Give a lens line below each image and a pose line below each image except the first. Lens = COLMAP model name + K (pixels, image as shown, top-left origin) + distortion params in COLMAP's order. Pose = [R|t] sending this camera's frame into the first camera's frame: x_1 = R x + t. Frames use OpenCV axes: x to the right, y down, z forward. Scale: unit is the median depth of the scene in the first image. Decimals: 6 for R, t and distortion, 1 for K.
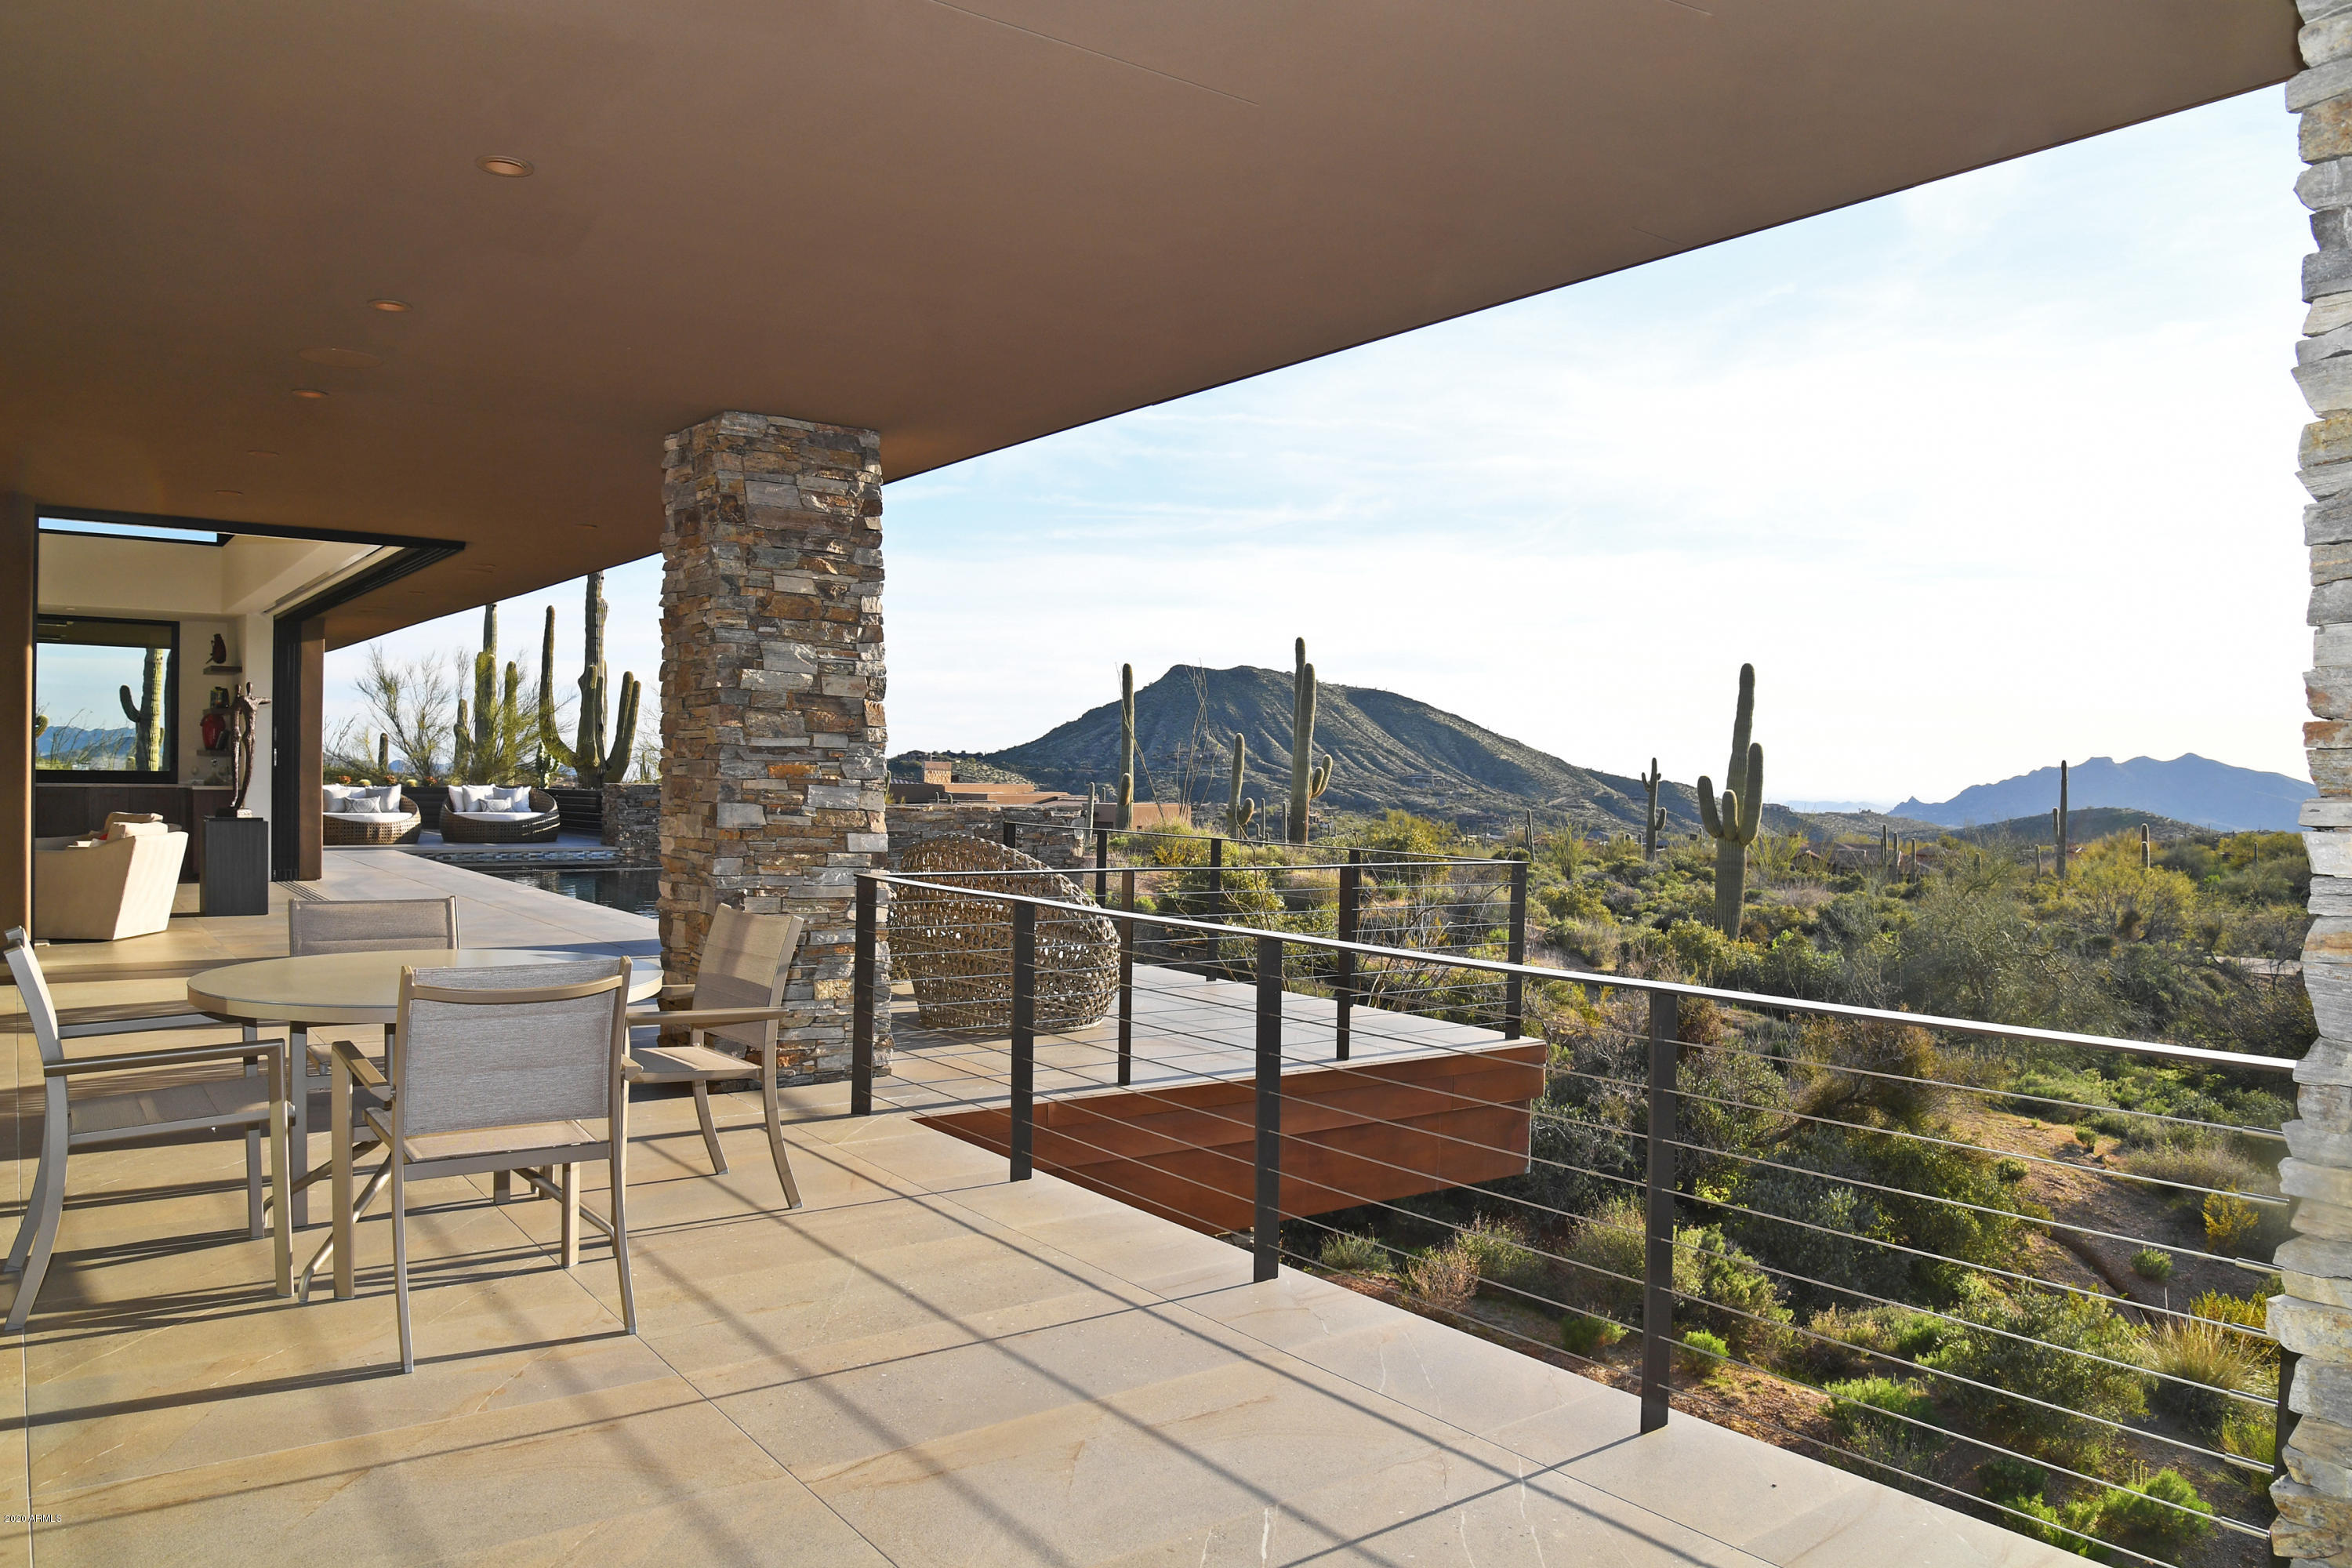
lens RADIAL K [[1624.0, 0, 1176.0], [0, 1624.0, 784.0], [0, 0, 1]] dist [-0.146061, 0.082082]
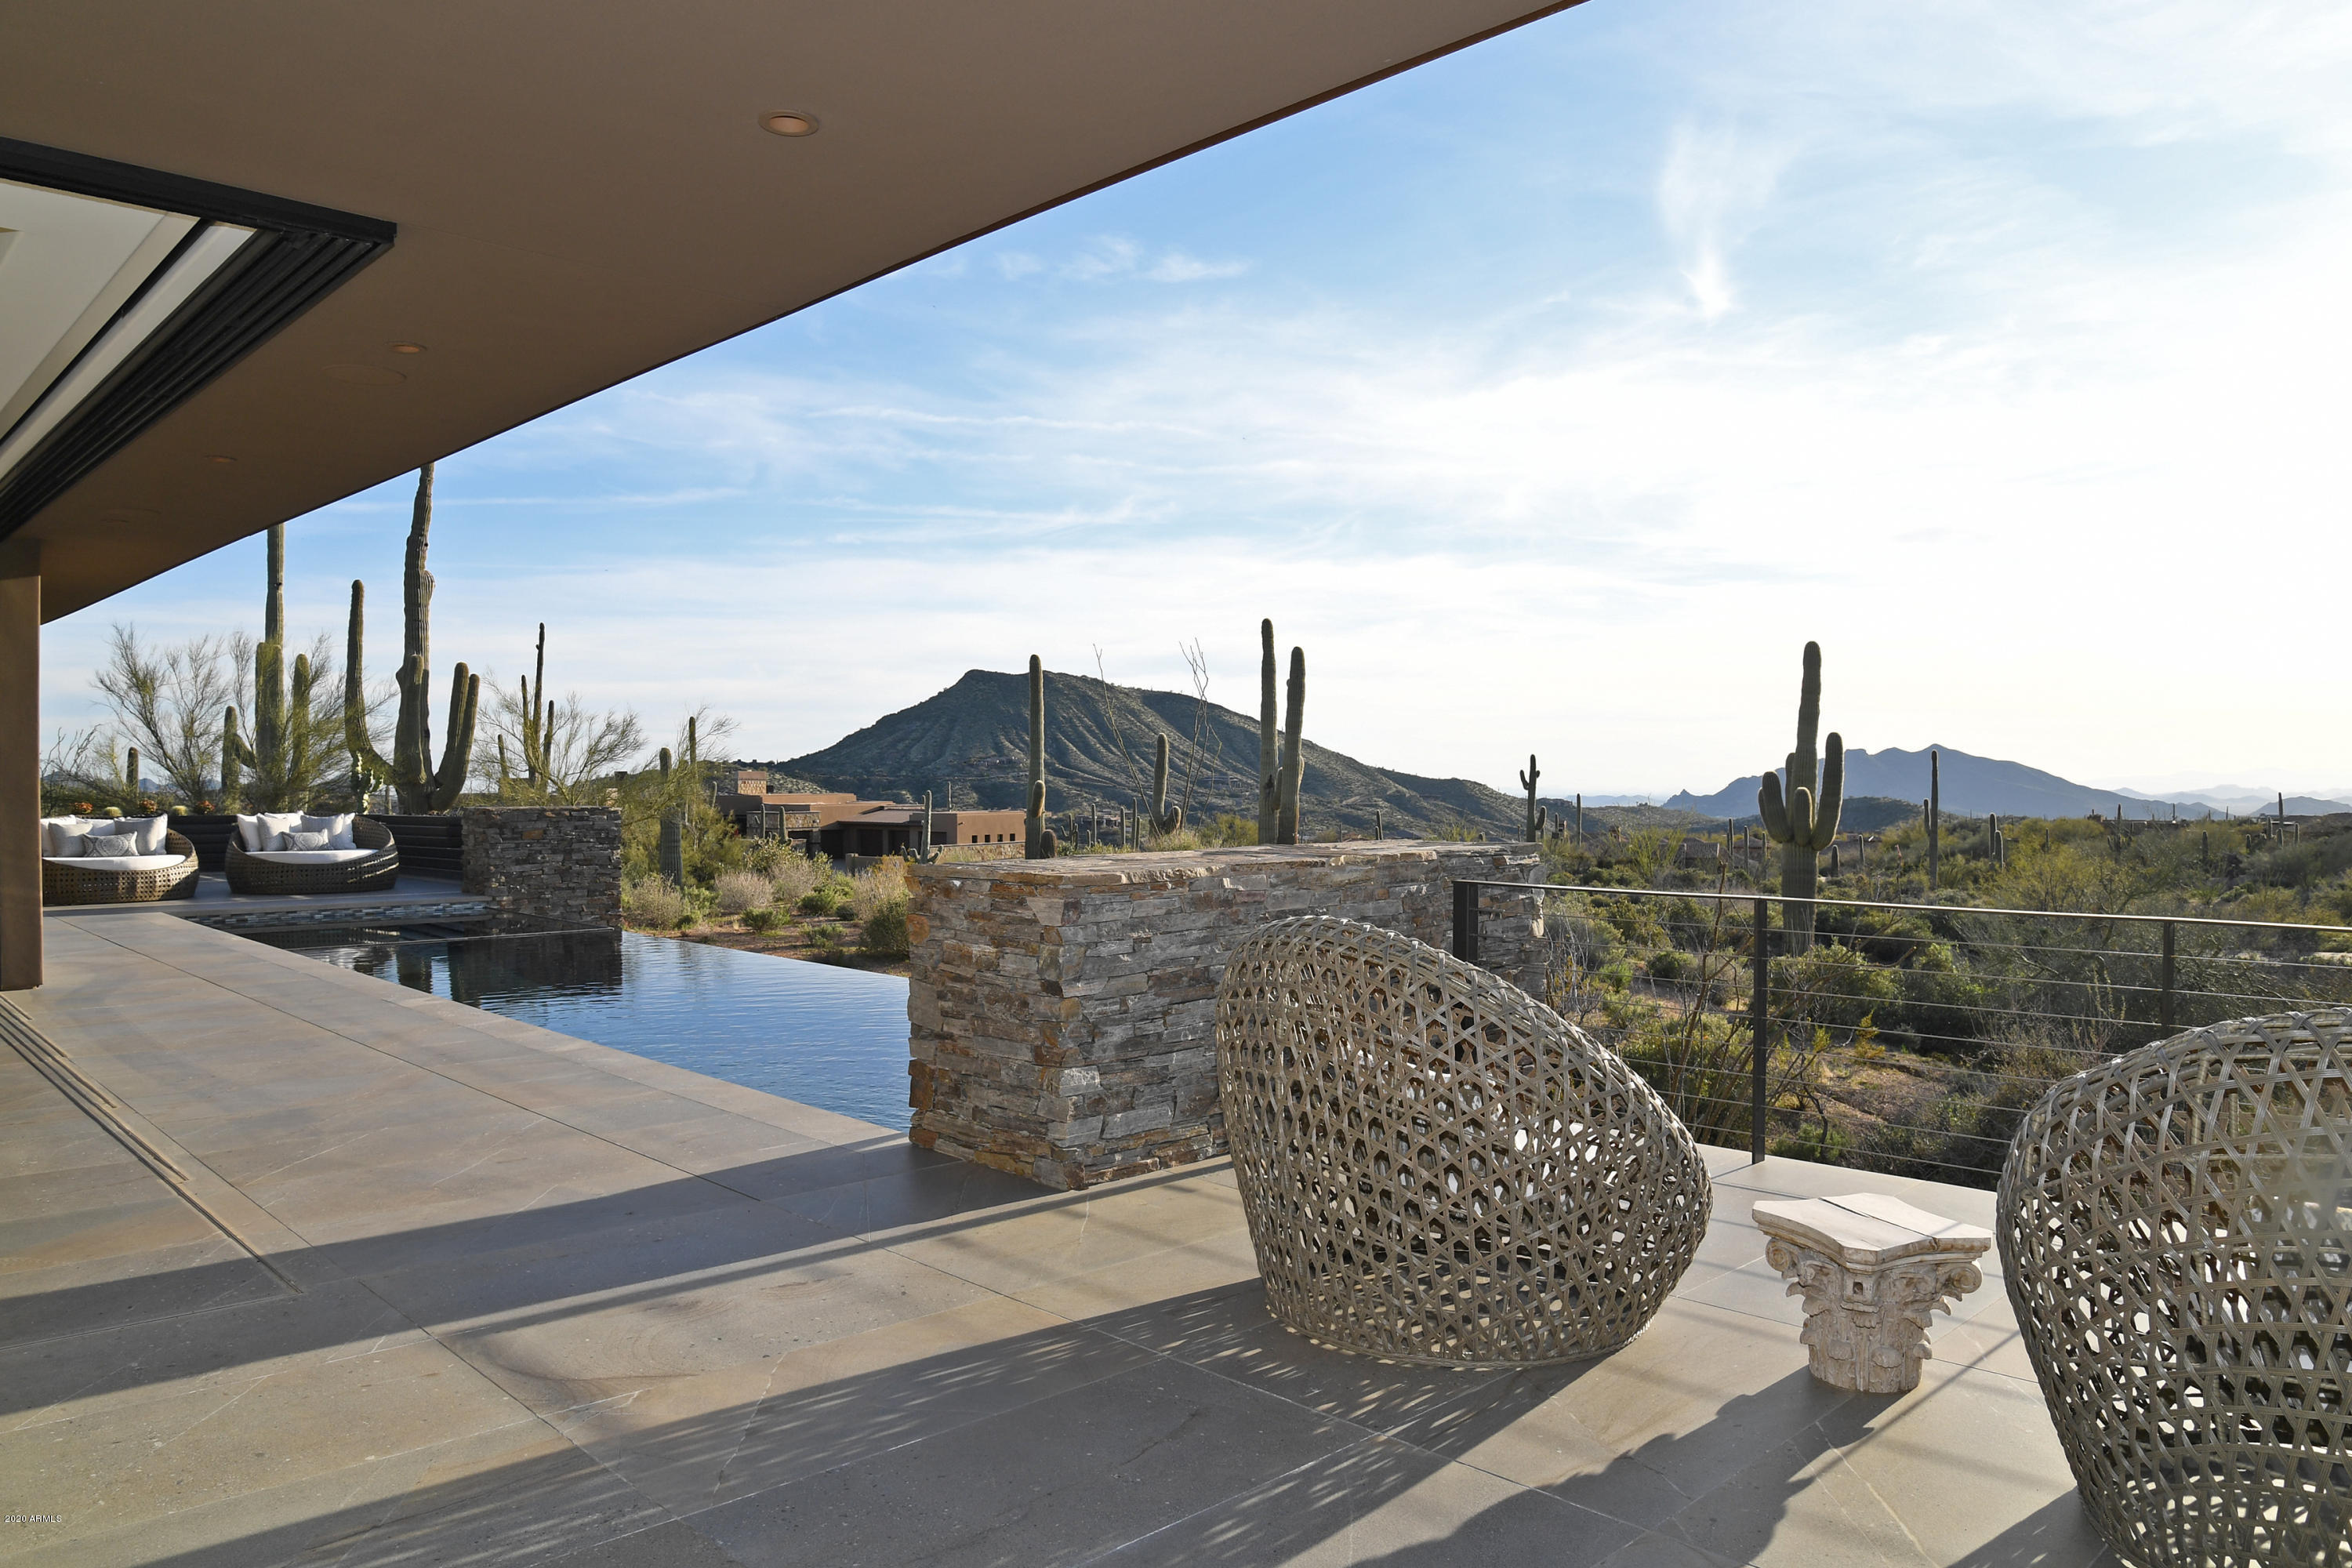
lens RADIAL K [[1624.0, 0, 1176.0], [0, 1624.0, 784.0], [0, 0, 1]] dist [-0.146061, 0.082082]
pose [[0.991352, -0.017305, 0.130086, -0.096322], [0.017641, 0.999843, -0.001435, -0.003146], [-0.130040, 0.003717, 0.991502, 0.181775]]
